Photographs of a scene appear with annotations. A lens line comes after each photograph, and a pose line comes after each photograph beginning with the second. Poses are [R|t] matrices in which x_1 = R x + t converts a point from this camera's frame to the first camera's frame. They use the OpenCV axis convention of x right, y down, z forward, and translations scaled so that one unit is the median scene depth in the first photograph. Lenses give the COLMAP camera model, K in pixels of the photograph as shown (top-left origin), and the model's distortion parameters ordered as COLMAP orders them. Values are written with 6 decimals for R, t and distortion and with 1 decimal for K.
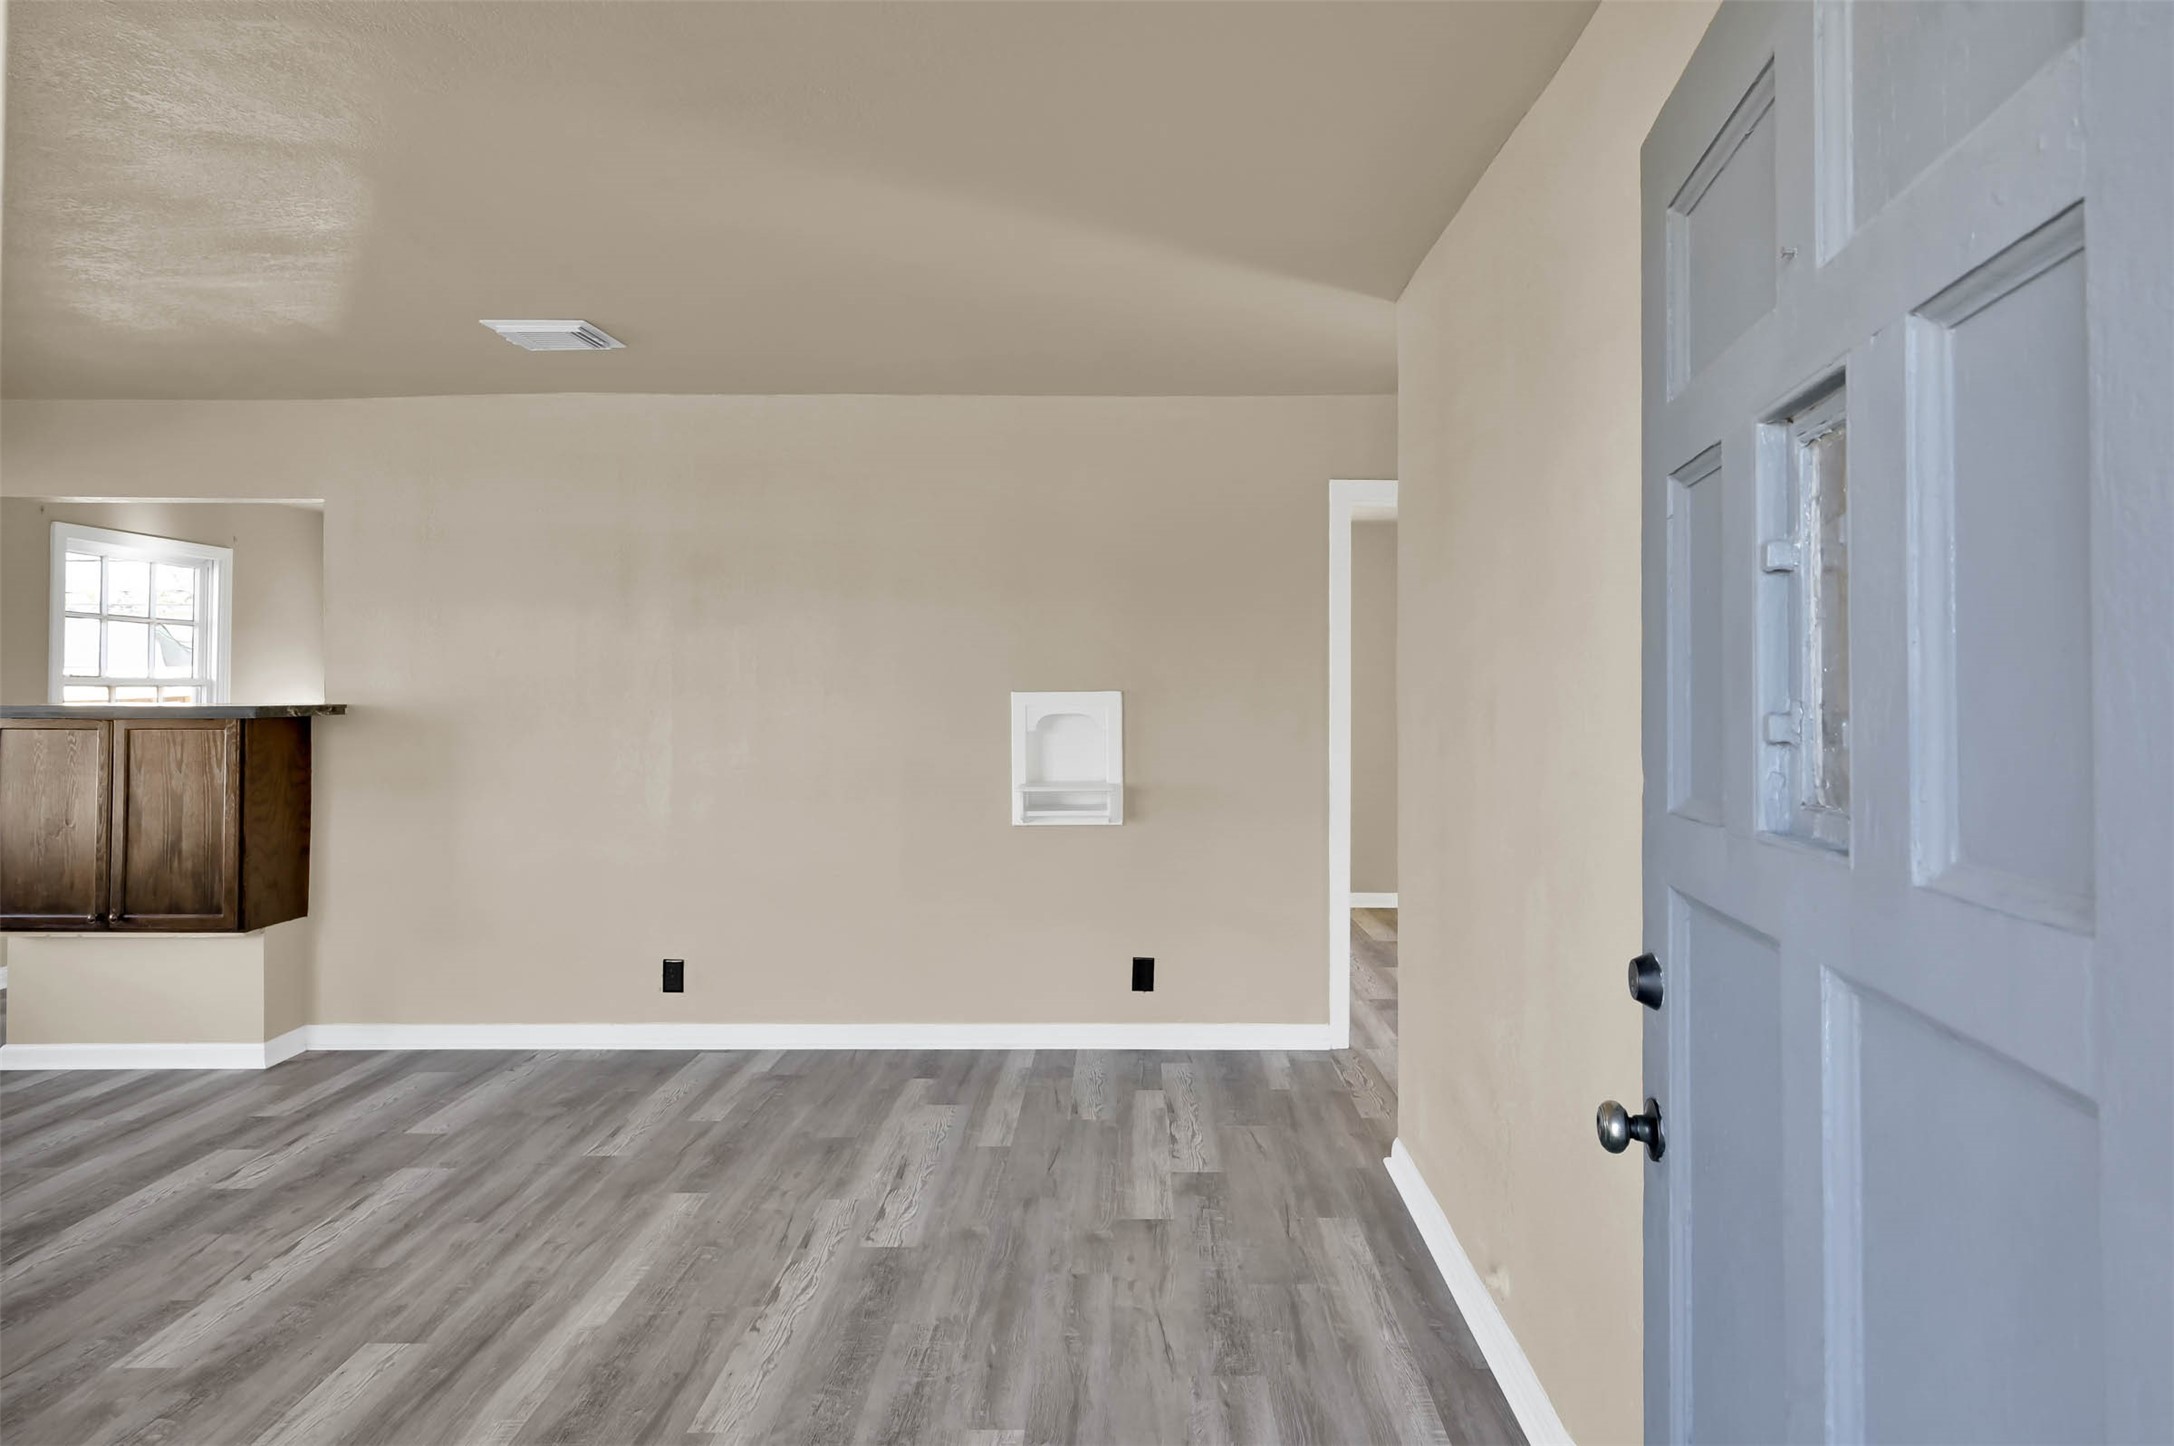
lens RADIAL K [[1137.9, 0, 1129.0], [0, 1137.9, 670.5], [0, 0, 1]] dist [-0.001475, -0.000696]
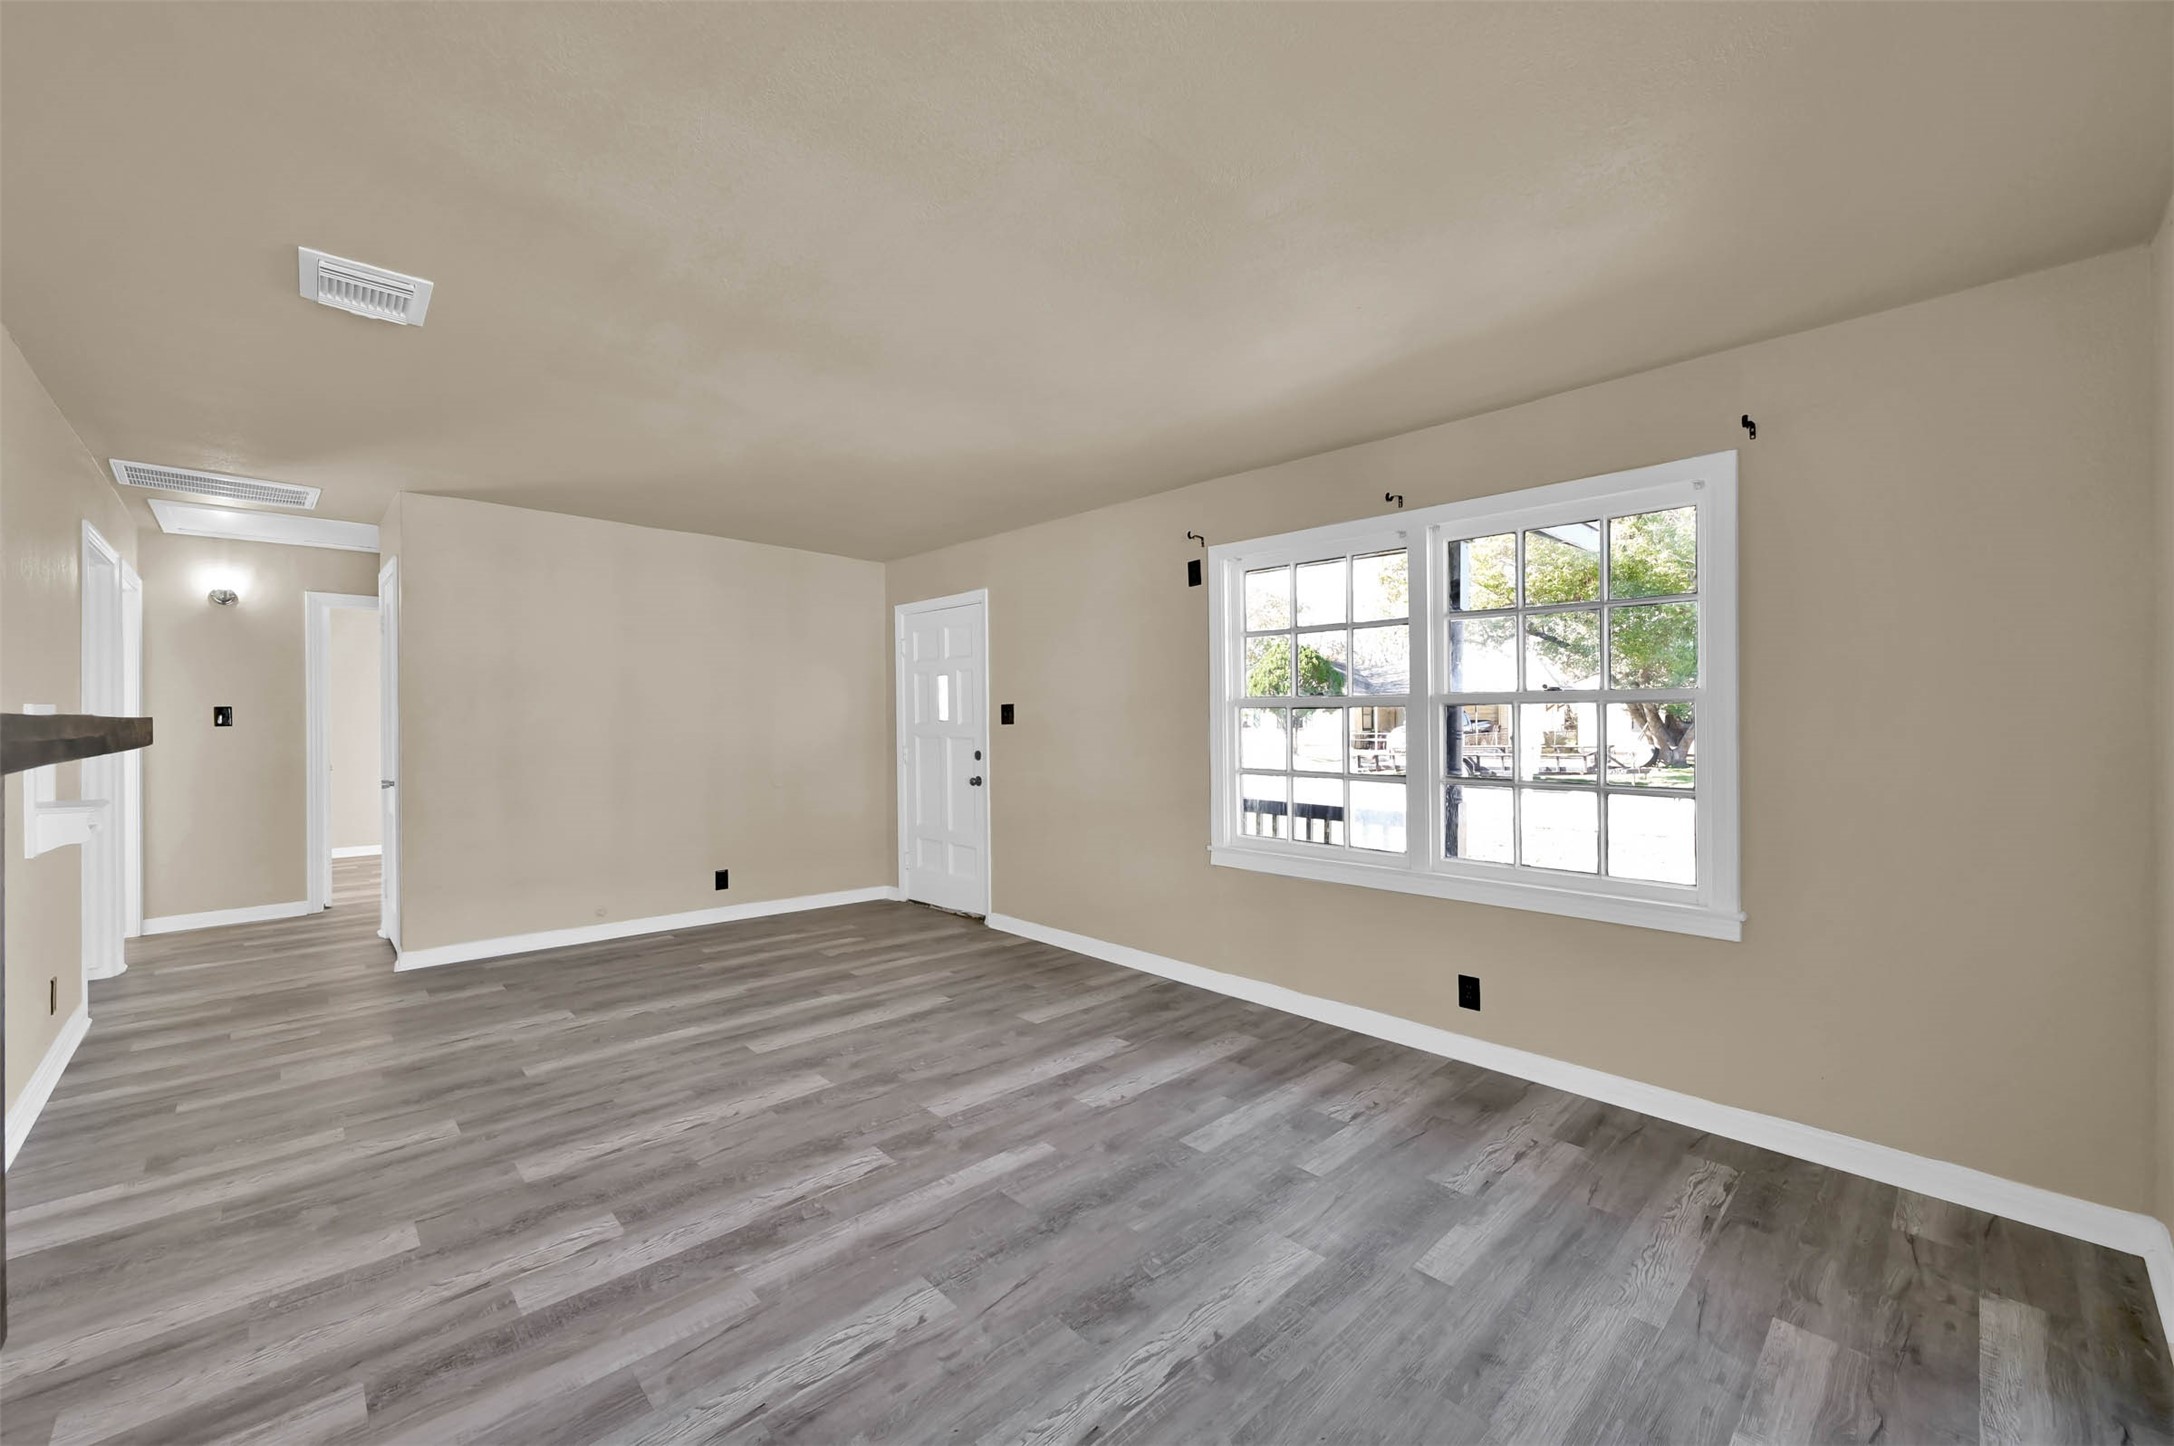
lens RADIAL K [[856.1, 0, 1083.5], [0, 856.1, 717.0], [0, 0, 1]] dist [-0.000970, 0.000401]
pose [[-0.690055, 0.000661, 0.723757, -1.495413], [-0.007962, 0.999932, -0.008504, 0.037153], [-0.723713, -0.011631, -0.690003, 1.156827]]
